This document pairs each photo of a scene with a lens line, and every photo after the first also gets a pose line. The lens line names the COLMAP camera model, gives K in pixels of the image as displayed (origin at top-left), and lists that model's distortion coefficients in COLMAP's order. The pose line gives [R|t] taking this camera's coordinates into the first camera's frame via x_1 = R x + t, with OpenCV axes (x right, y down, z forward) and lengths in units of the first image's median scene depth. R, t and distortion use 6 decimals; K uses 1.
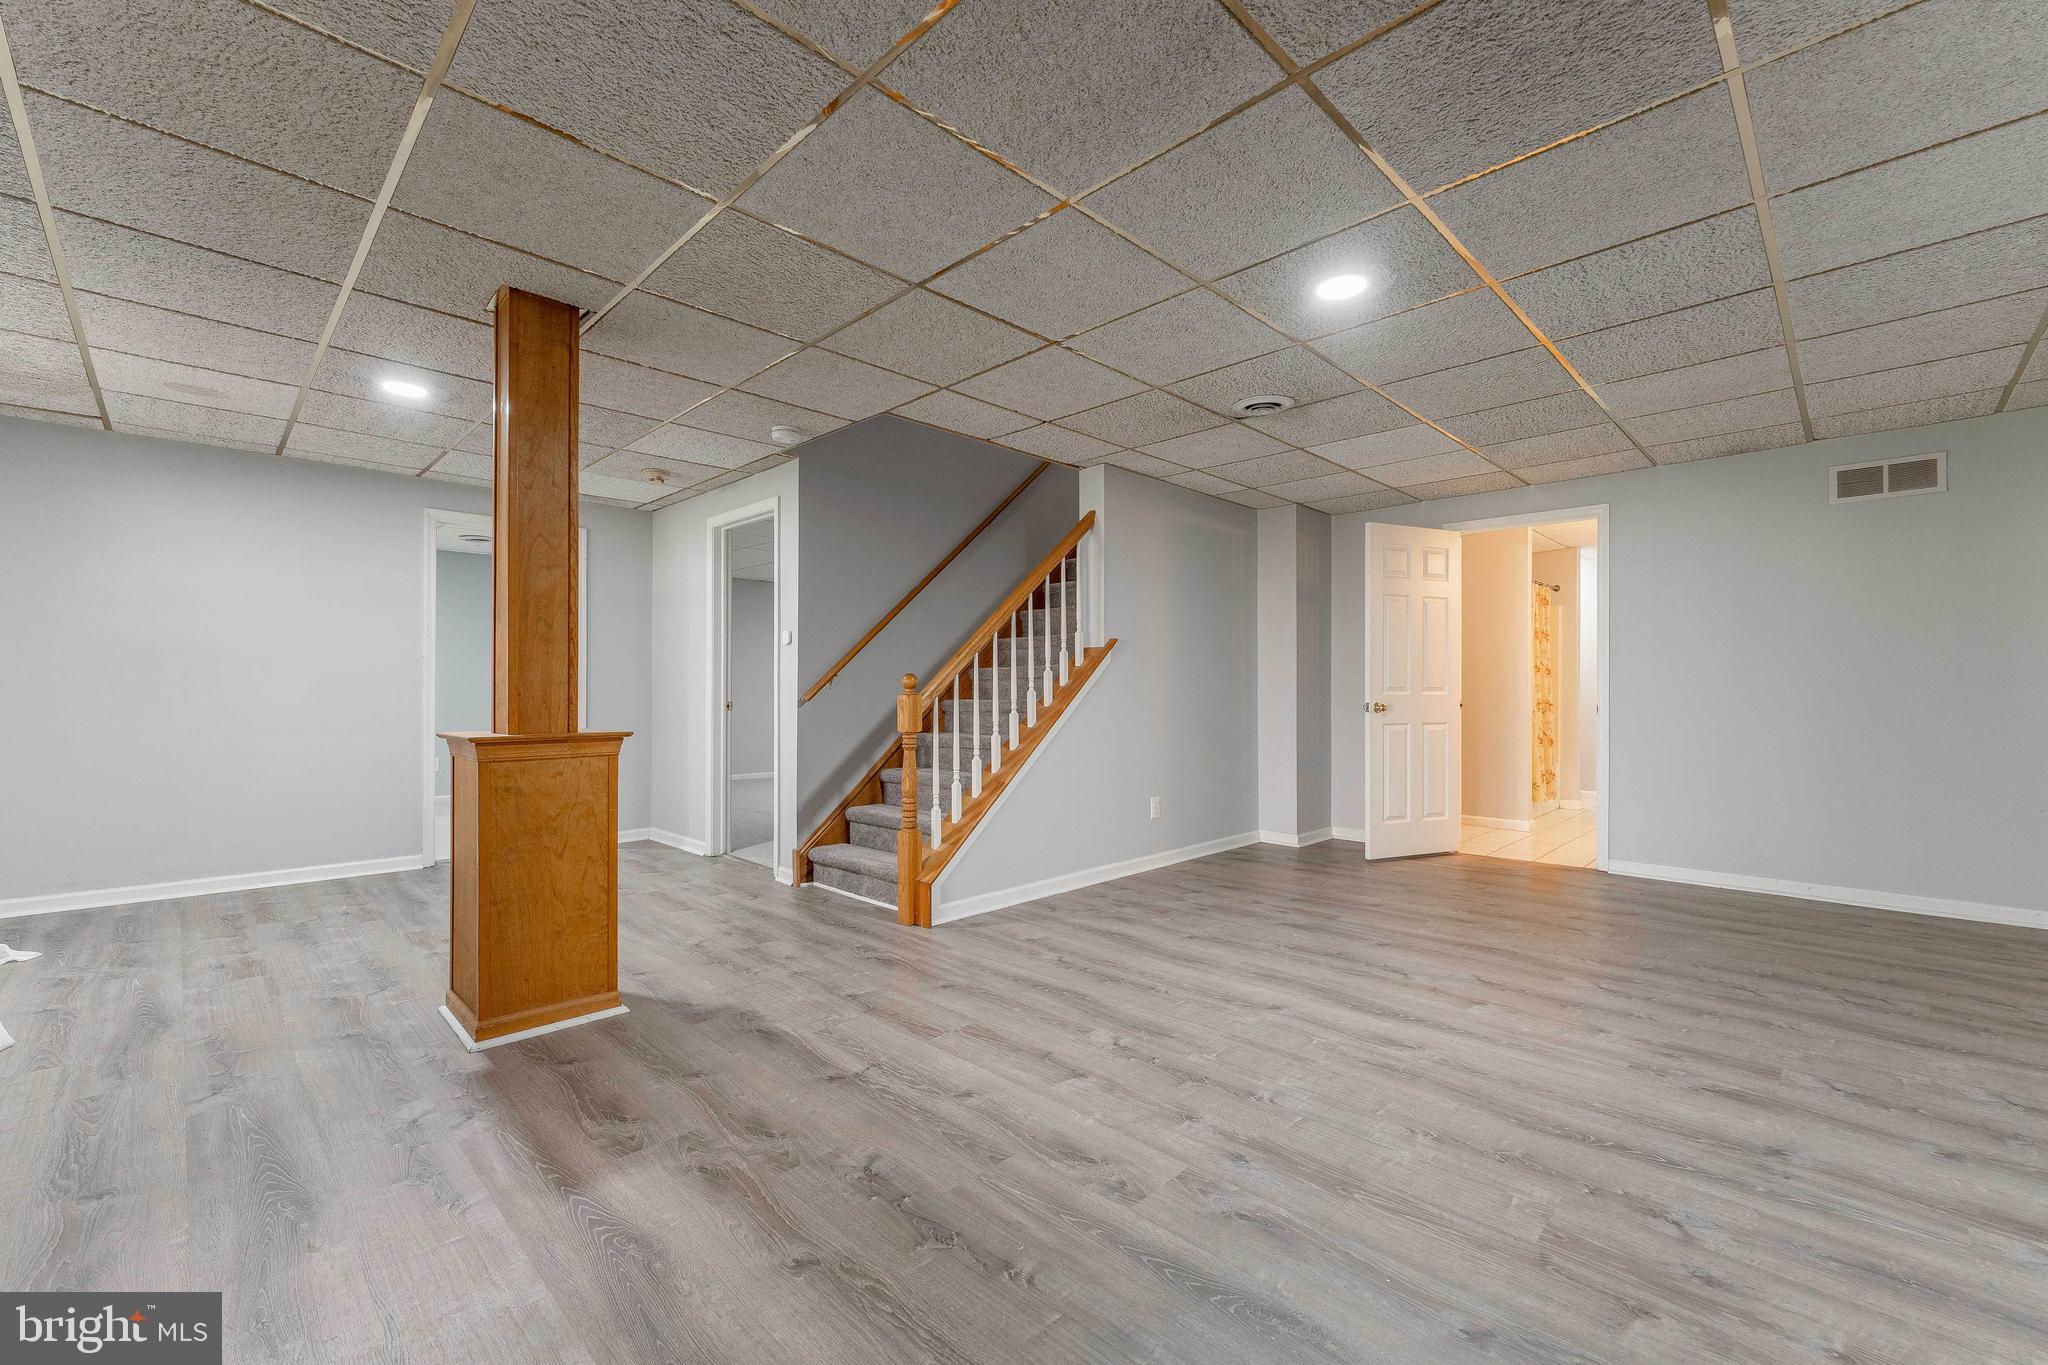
lens RADIAL K [[834.3, 0, 1019.9], [0, 834.3, 683.9], [0, 0, 1]] dist [-0.000899, -0.000084]
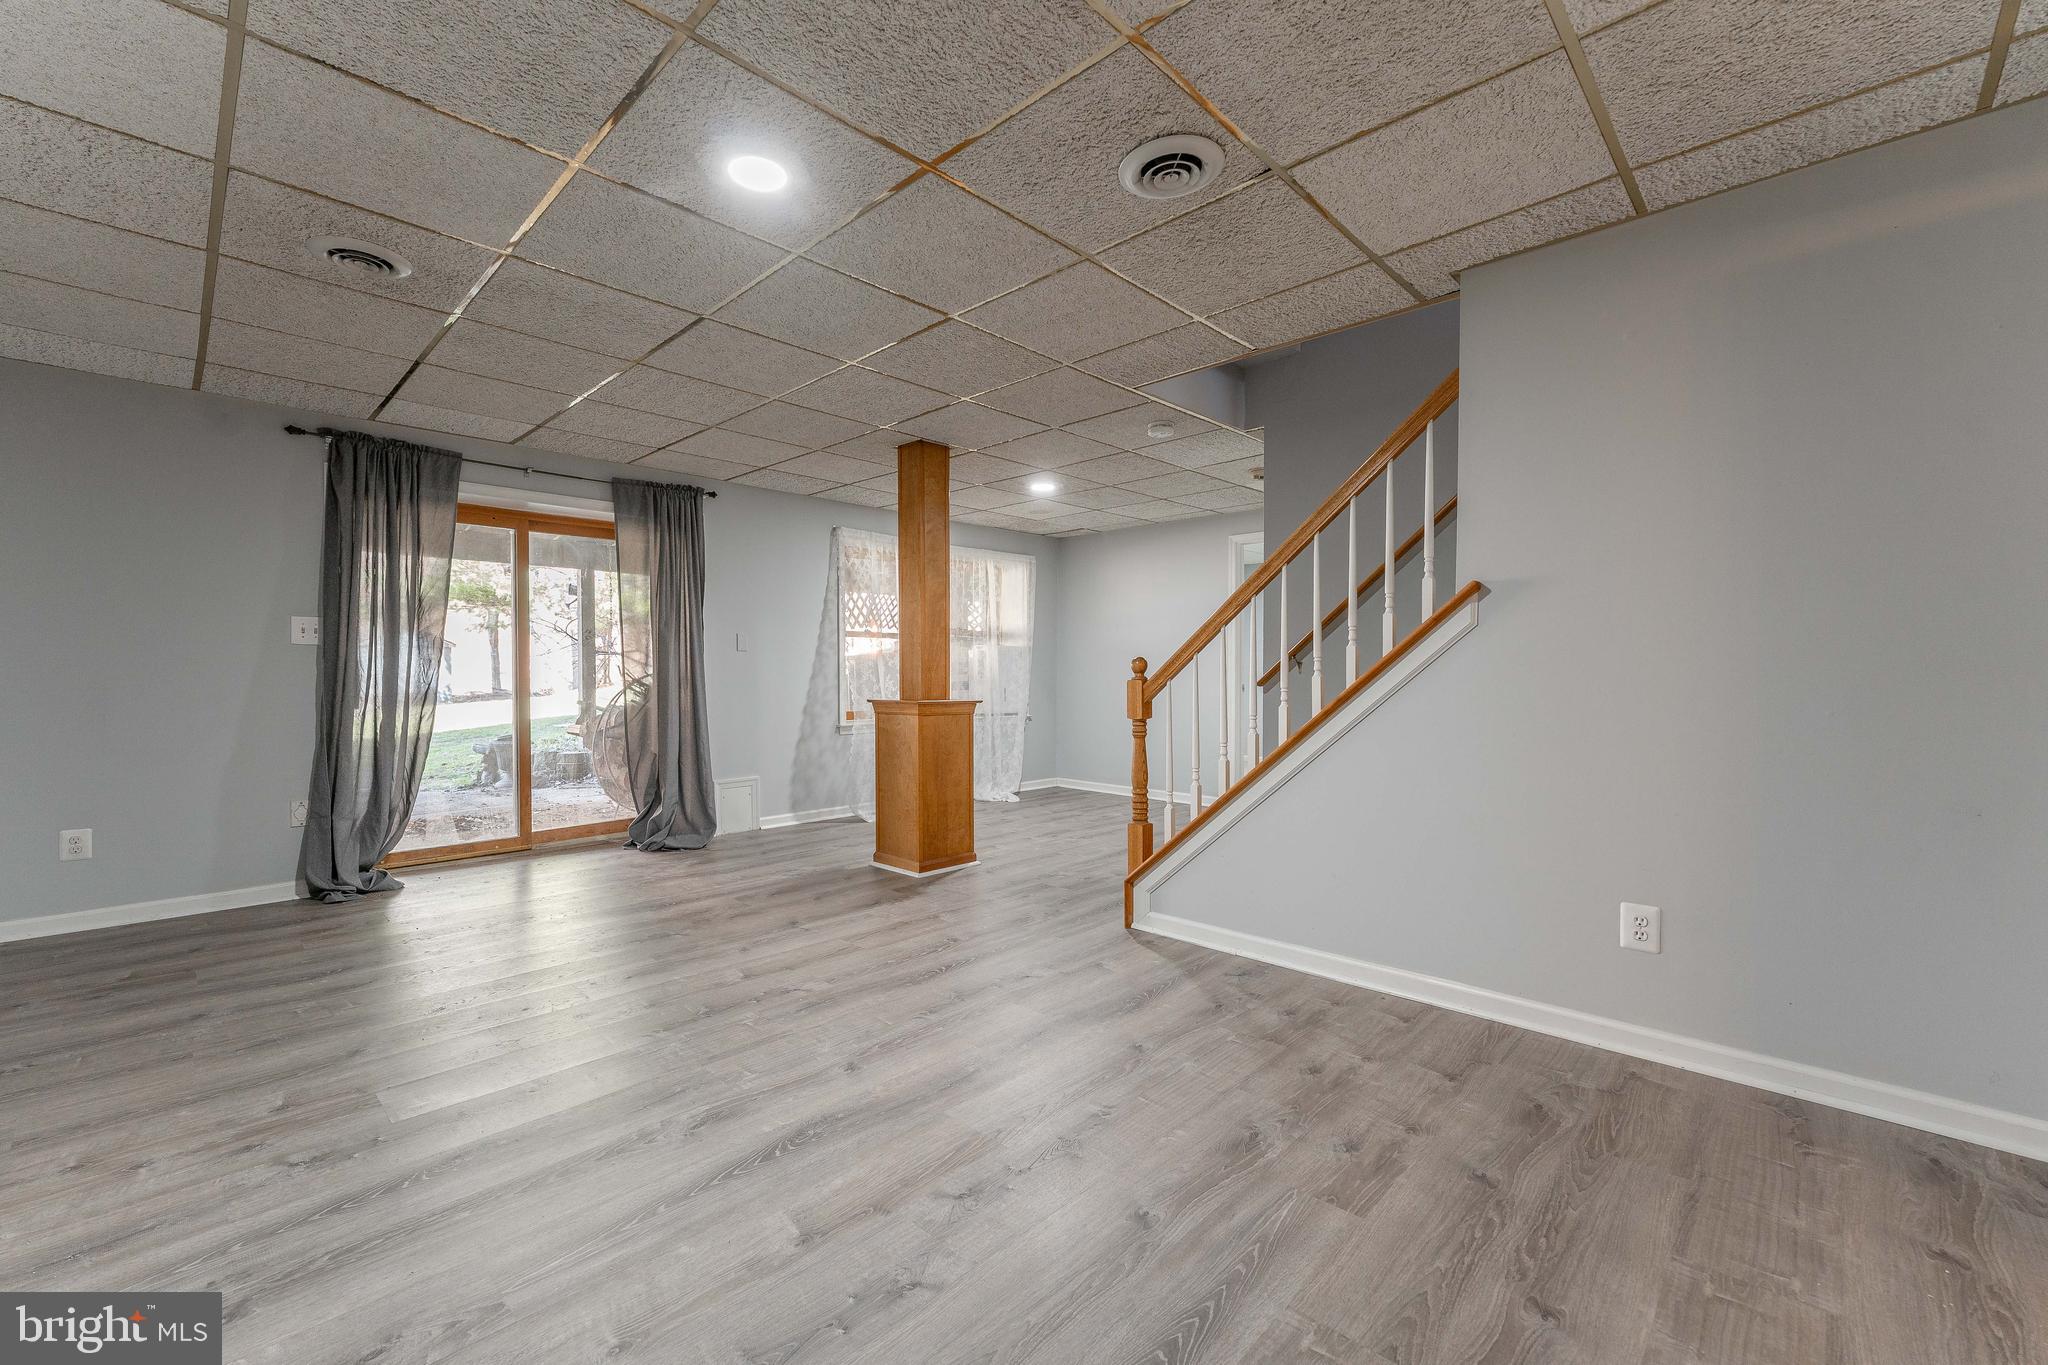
lens RADIAL K [[834.3, 0, 1019.9], [0, 834.3, 683.9], [0, 0, 1]] dist [-0.000899, -0.000084]
pose [[0.020001, 0.009950, -0.999750, 1.205357], [0.008777, 0.999910, 0.010127, 0.002565], [0.999761, -0.008977, 0.019912, 1.229822]]
